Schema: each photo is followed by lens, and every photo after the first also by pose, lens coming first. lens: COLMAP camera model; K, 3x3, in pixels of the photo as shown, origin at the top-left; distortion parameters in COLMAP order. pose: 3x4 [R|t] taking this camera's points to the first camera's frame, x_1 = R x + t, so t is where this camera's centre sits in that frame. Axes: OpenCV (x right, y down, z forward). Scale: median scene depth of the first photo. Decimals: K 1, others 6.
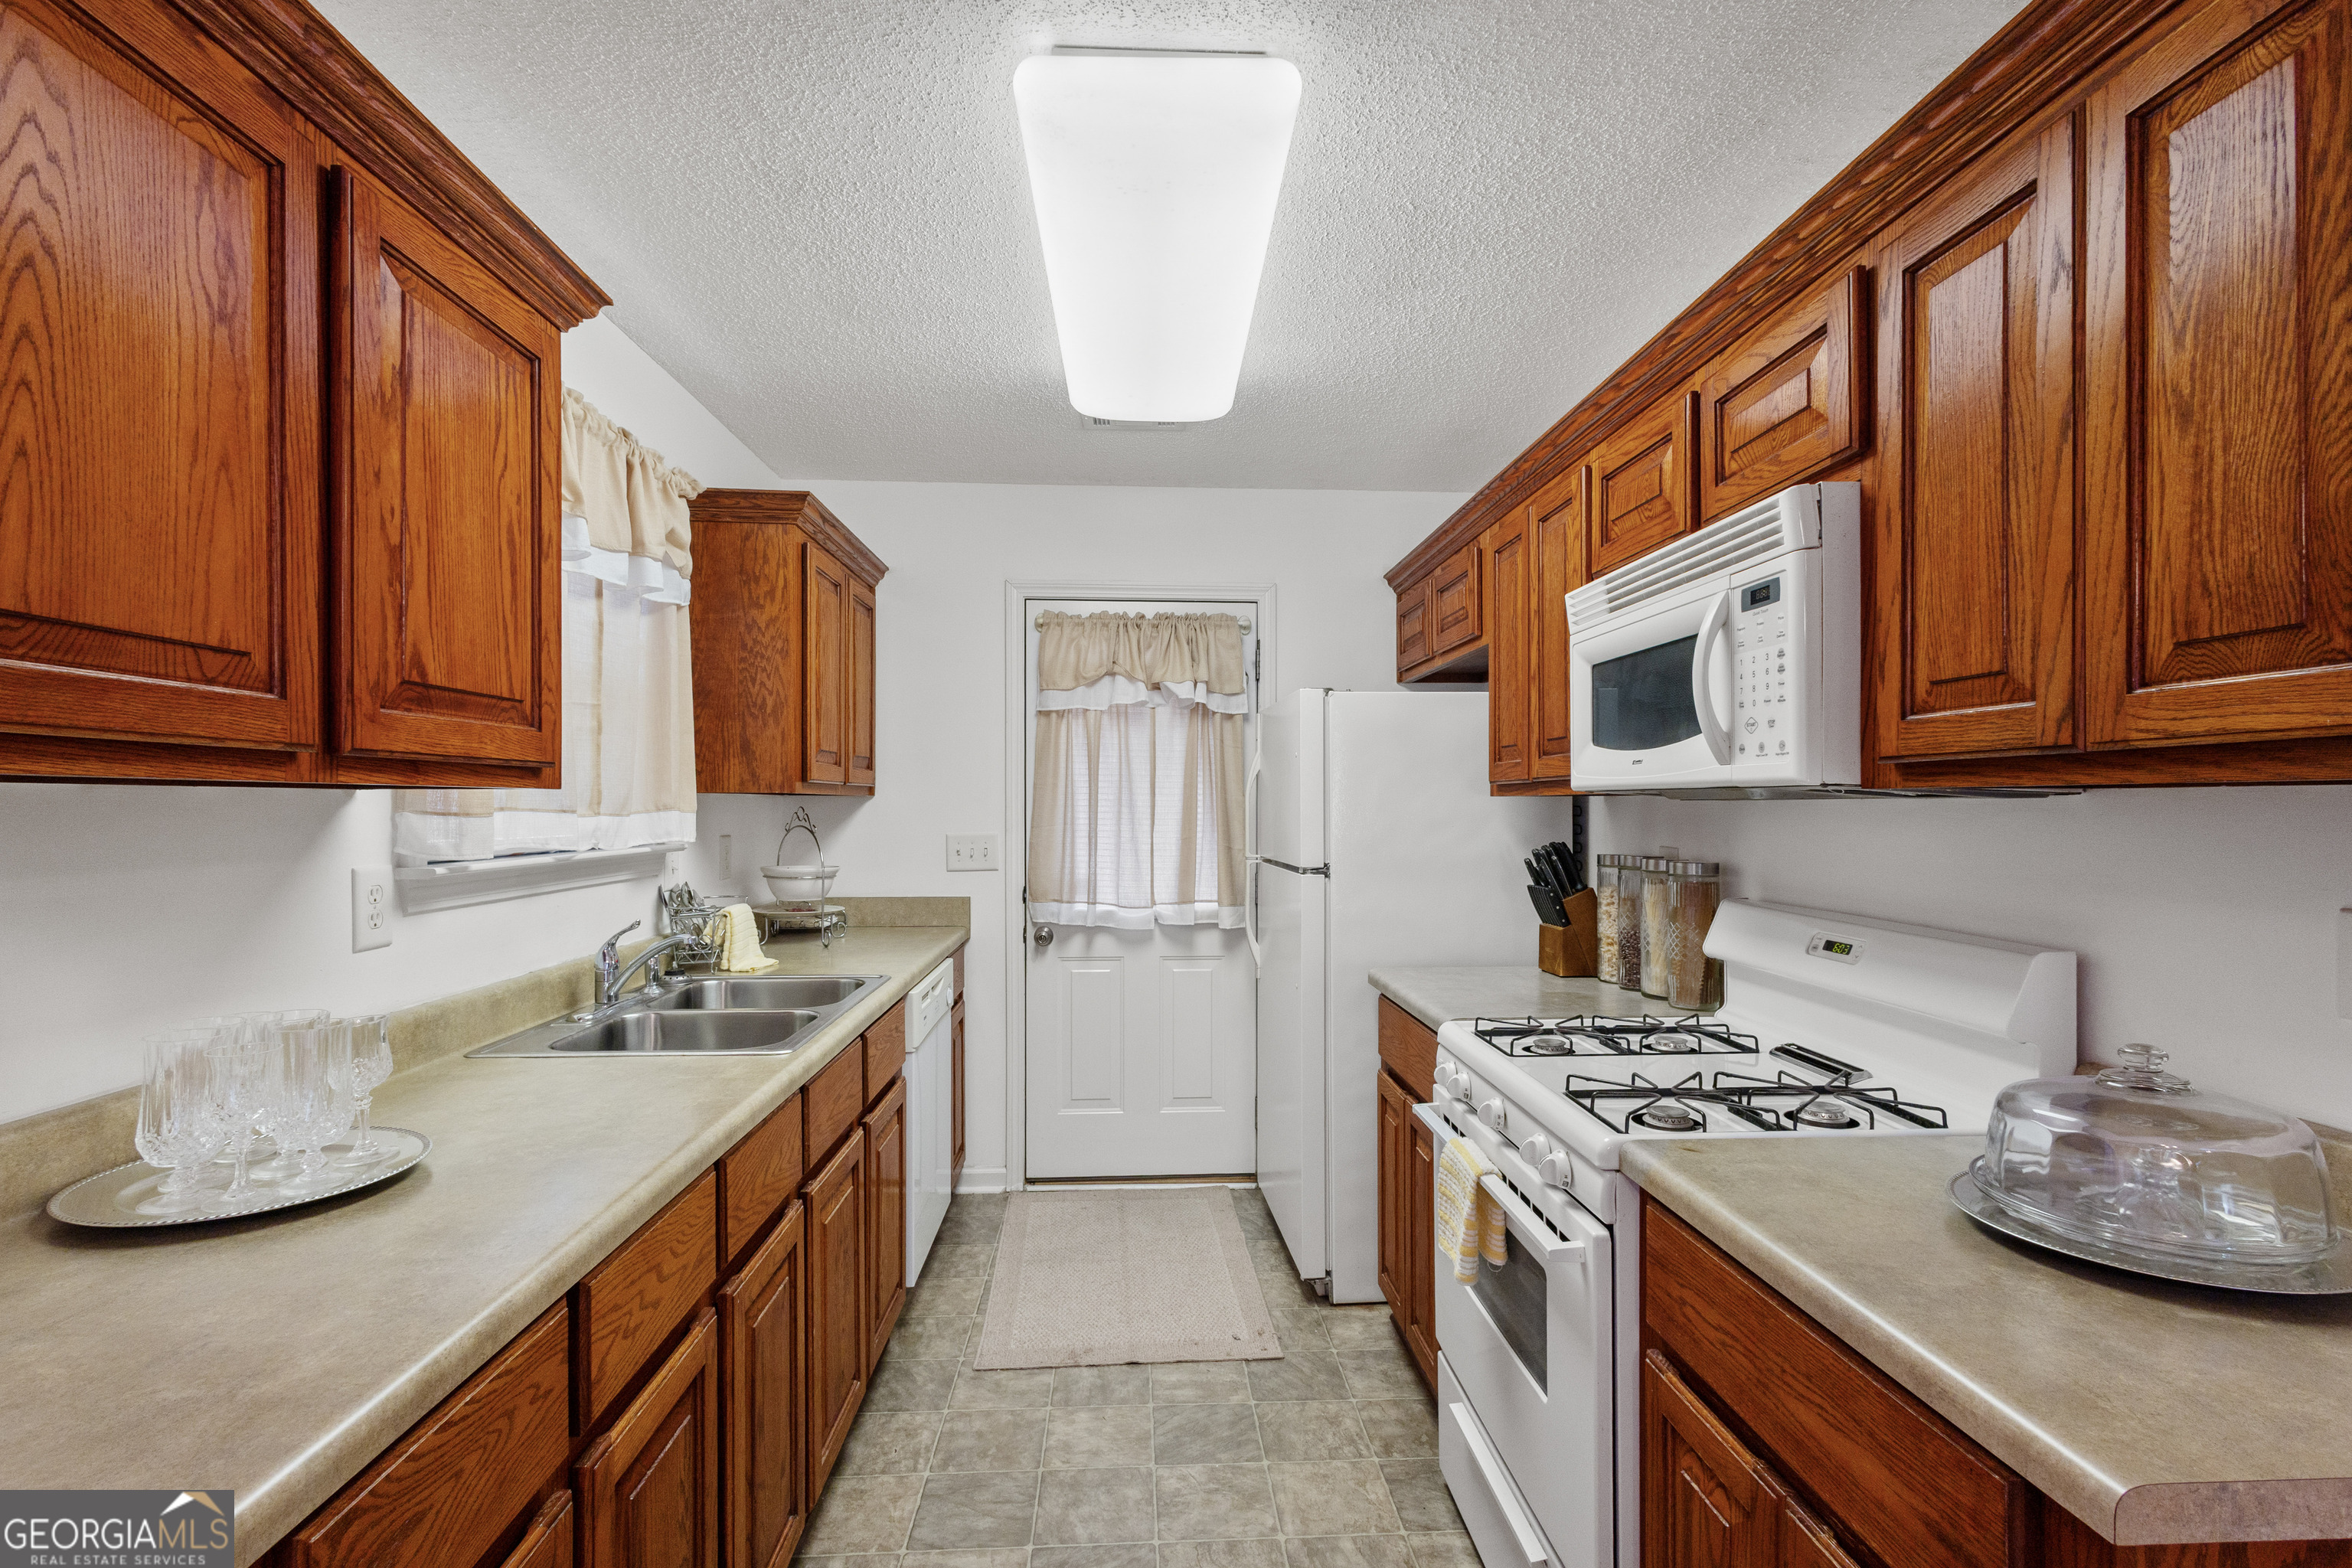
lens RADIAL K [[1091.2, 0, 1179.1], [0, 1091.2, 803.1], [0, 0, 1]] dist [0.005821, -0.000619]
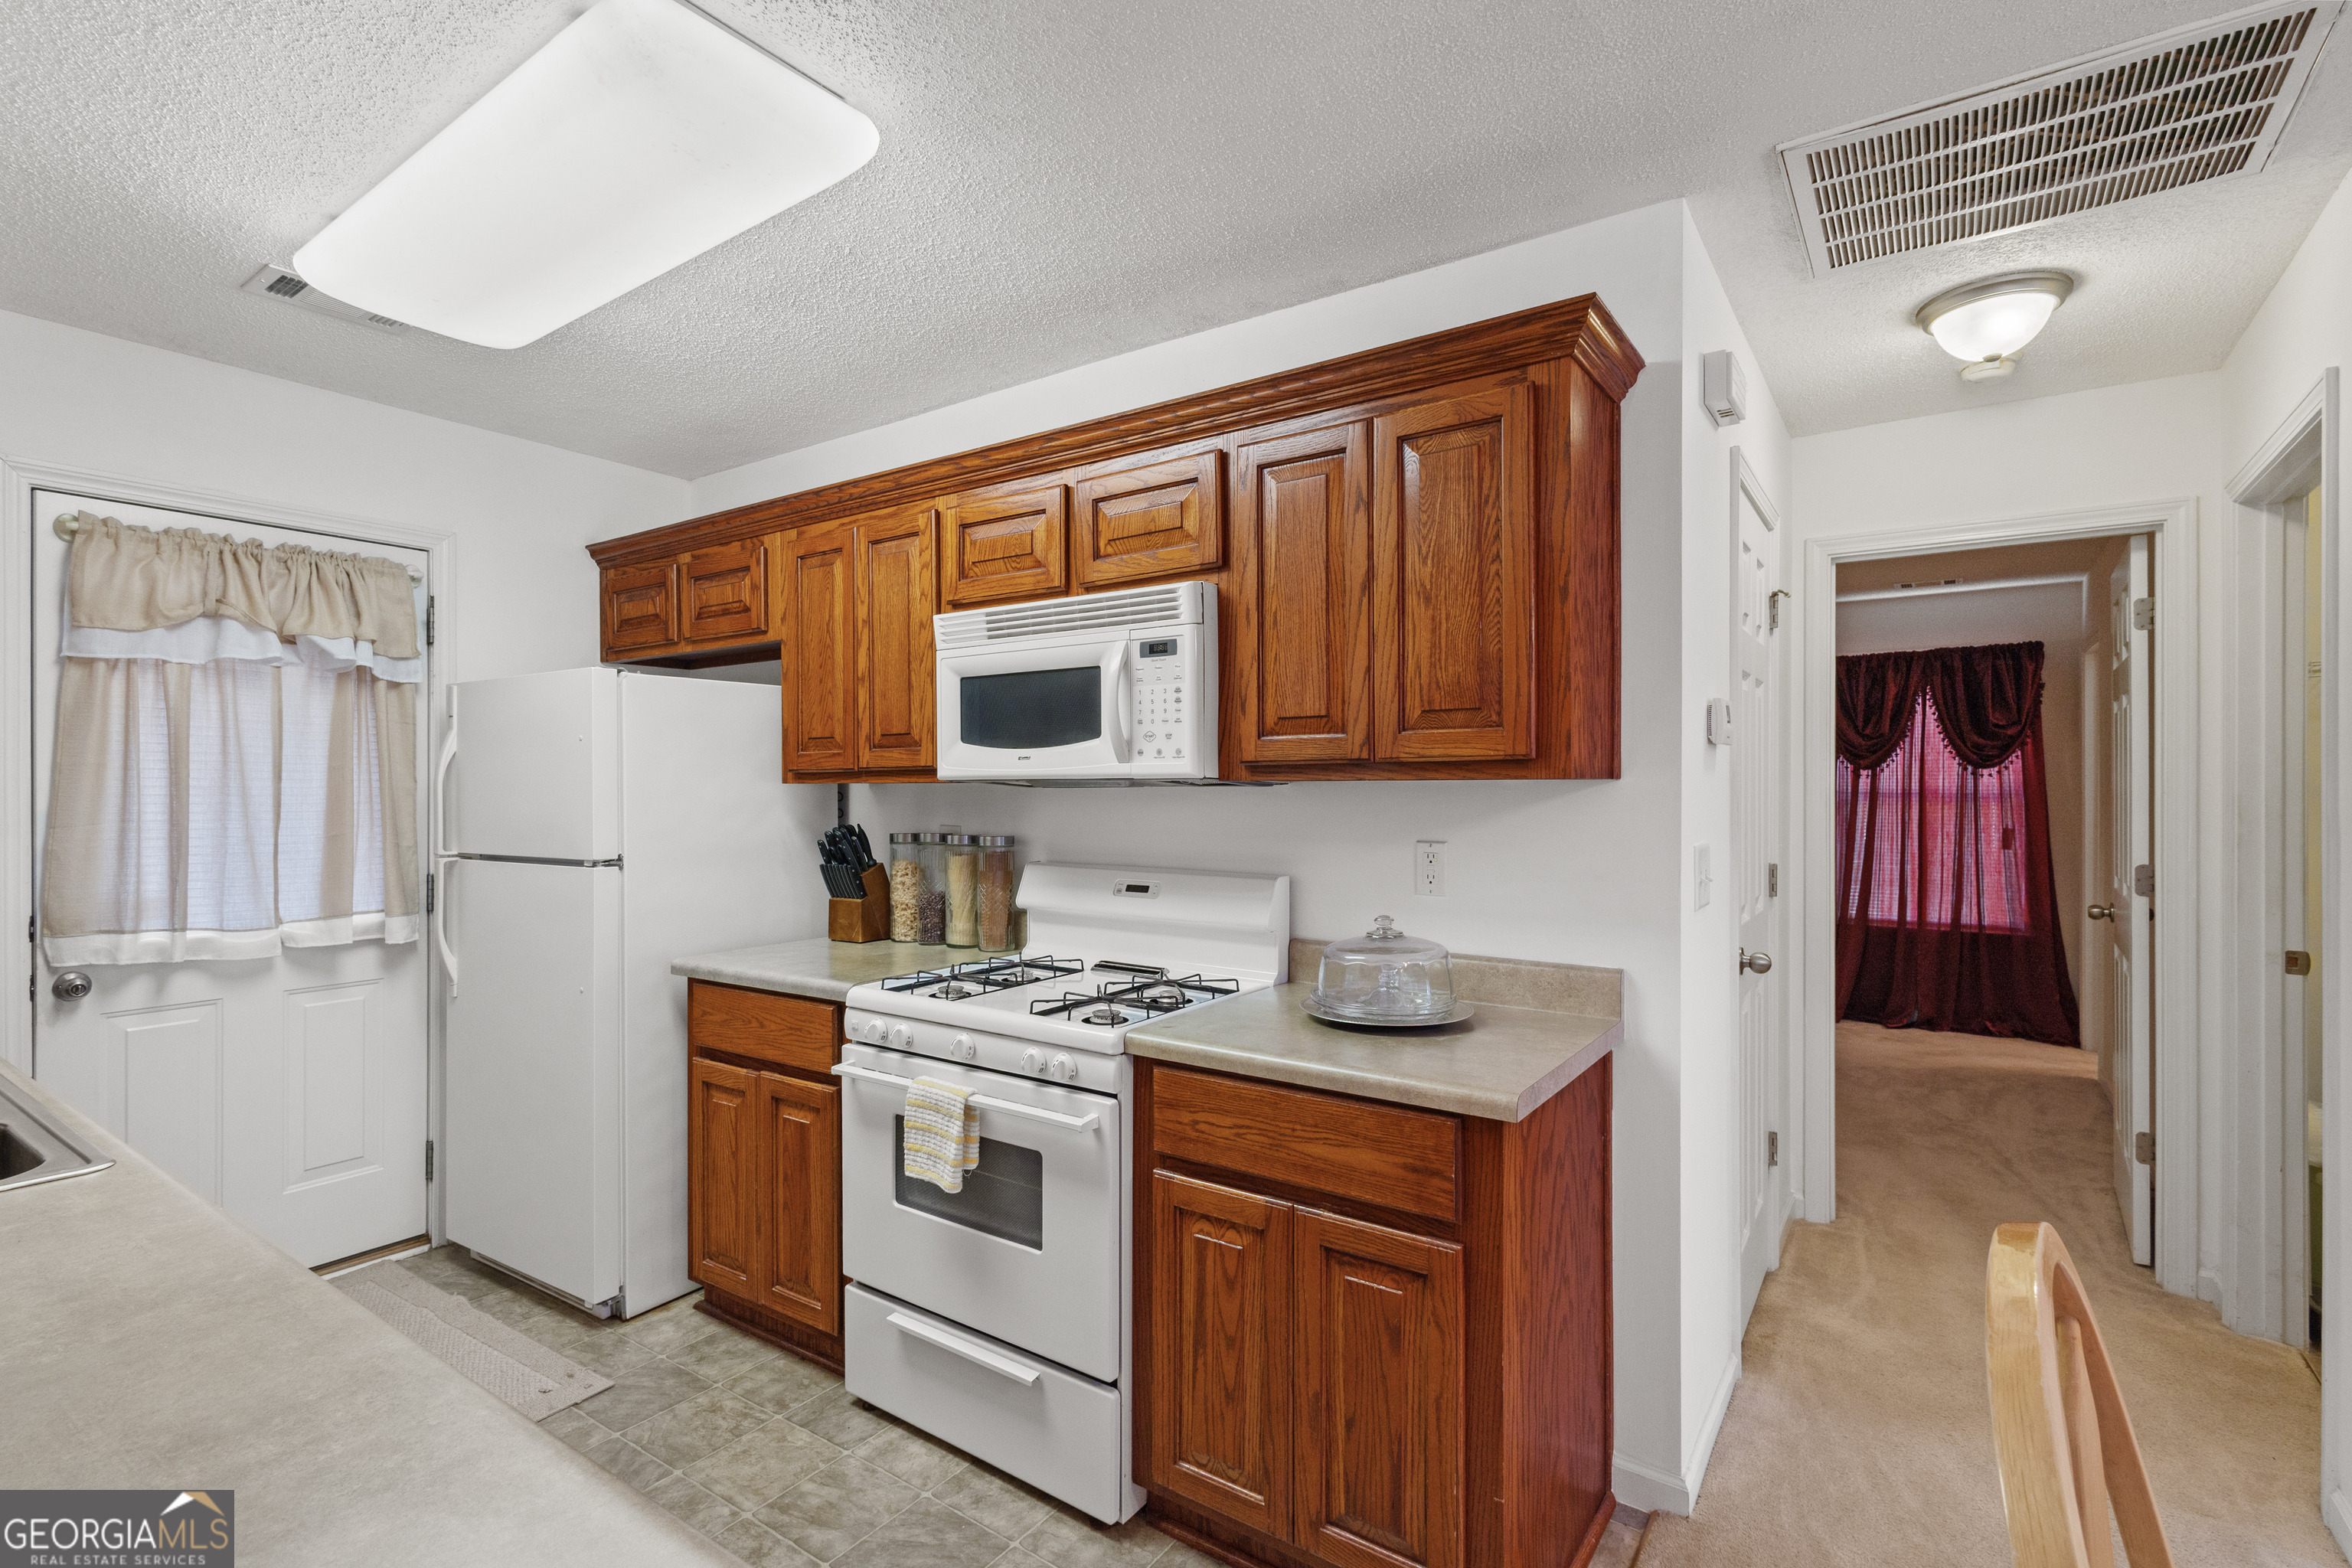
lens RADIAL K [[1091.2, 0, 1169.0], [0, 1091.2, 786.7], [0, 0, 1]] dist [0.005821, -0.000619]
pose [[0.614175, -0.000849, 0.789170, -0.413600], [0.001890, 0.999998, -0.000395, -0.002603], [-0.789168, 0.001734, 0.614175, 0.059272]]
